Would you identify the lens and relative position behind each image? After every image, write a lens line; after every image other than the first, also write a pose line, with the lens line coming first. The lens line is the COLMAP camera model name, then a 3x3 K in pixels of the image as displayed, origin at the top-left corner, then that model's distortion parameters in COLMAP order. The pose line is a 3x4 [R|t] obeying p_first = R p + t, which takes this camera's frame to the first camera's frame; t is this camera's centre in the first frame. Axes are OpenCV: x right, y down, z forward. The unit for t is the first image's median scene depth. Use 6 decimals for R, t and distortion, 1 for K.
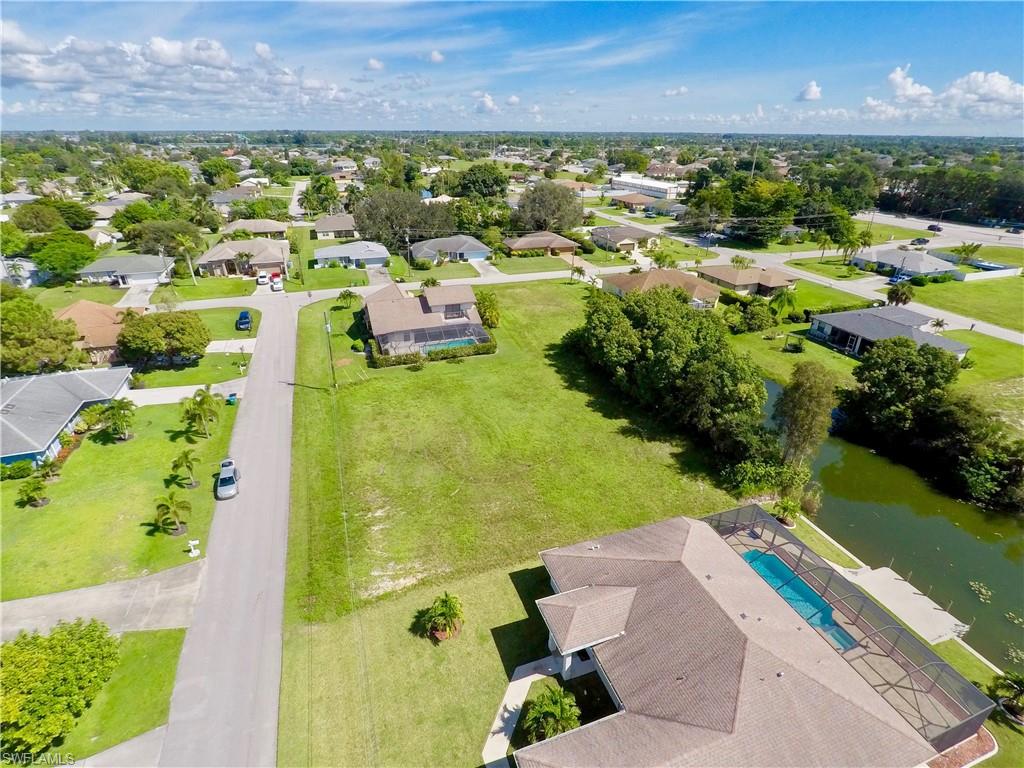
lens RADIAL K [[530.4, 0, 512.0], [0, 530.4, 384.0], [0, 0, 1]] dist [-0.024147, 0.010346]
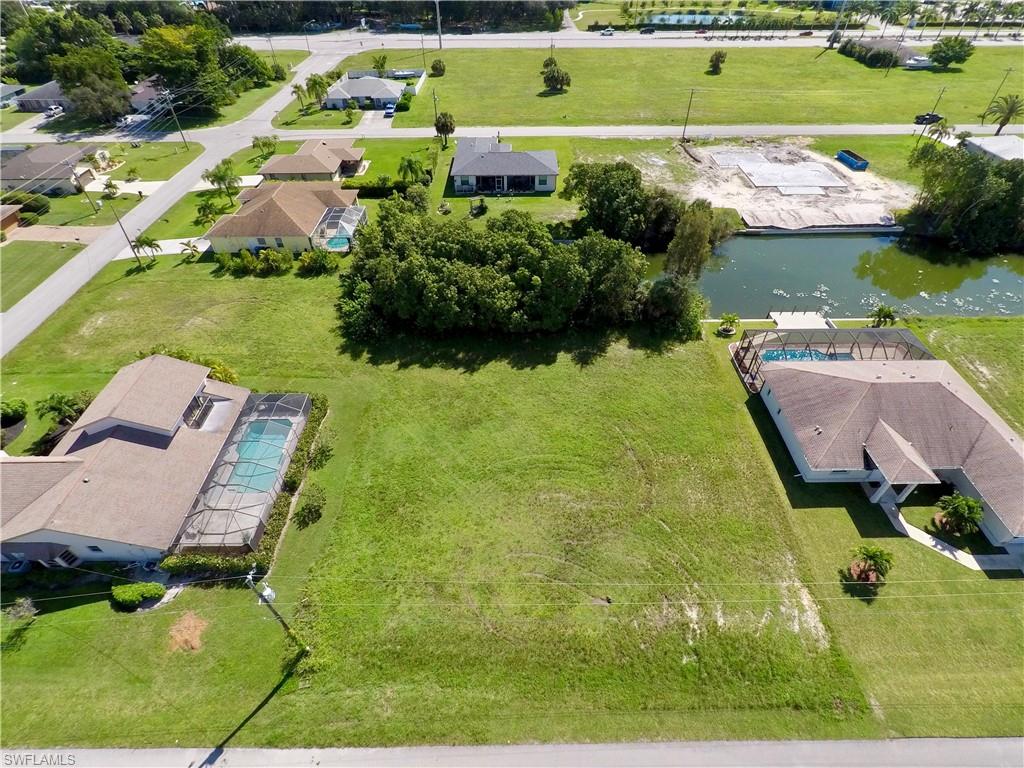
lens RADIAL K [[530.4, 0, 512.0], [0, 530.4, 384.0], [0, 0, 1]] dist [-0.024147, 0.010346]
pose [[0.317225, -0.646282, 0.694038, -0.455288], [0.415050, 0.752639, 0.511143, -0.368718], [-0.852703, 0.125913, 0.506995, 0.534856]]
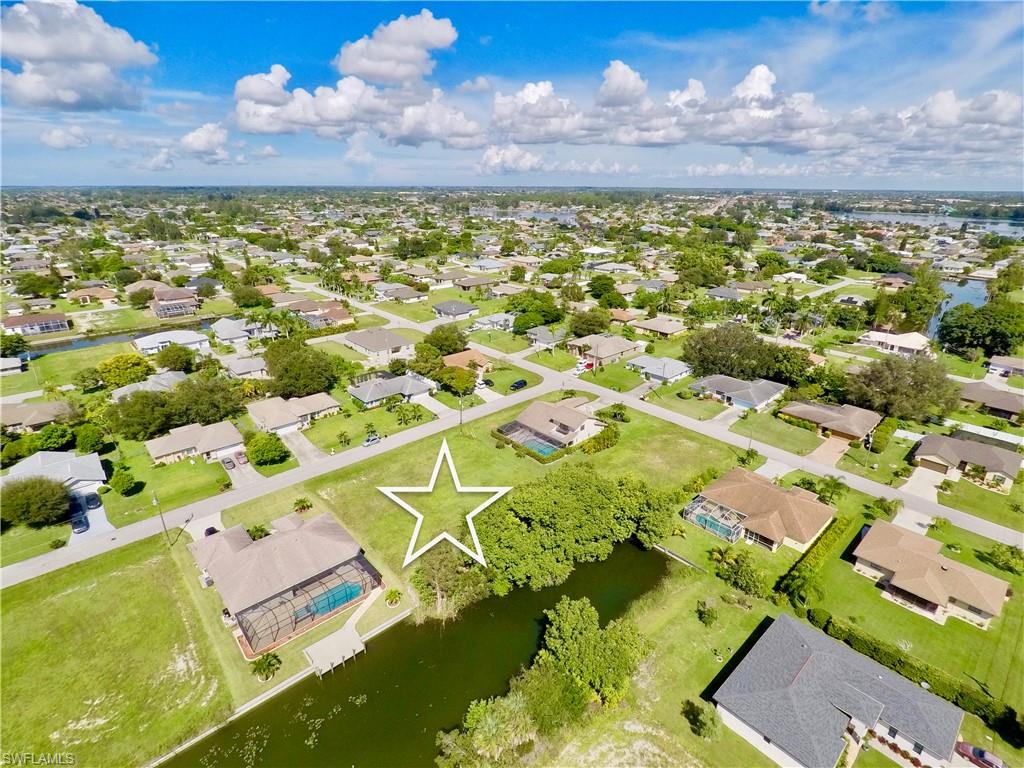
lens RADIAL K [[530.4, 0, 512.0], [0, 530.4, 384.0], [0, 0, 1]] dist [-0.024147, 0.010346]
pose [[0.393465, 0.328094, -0.858801, 1.240417], [-0.404203, 0.900755, 0.158933, -0.508658], [0.825715, 0.284596, 0.487033, 0.214531]]
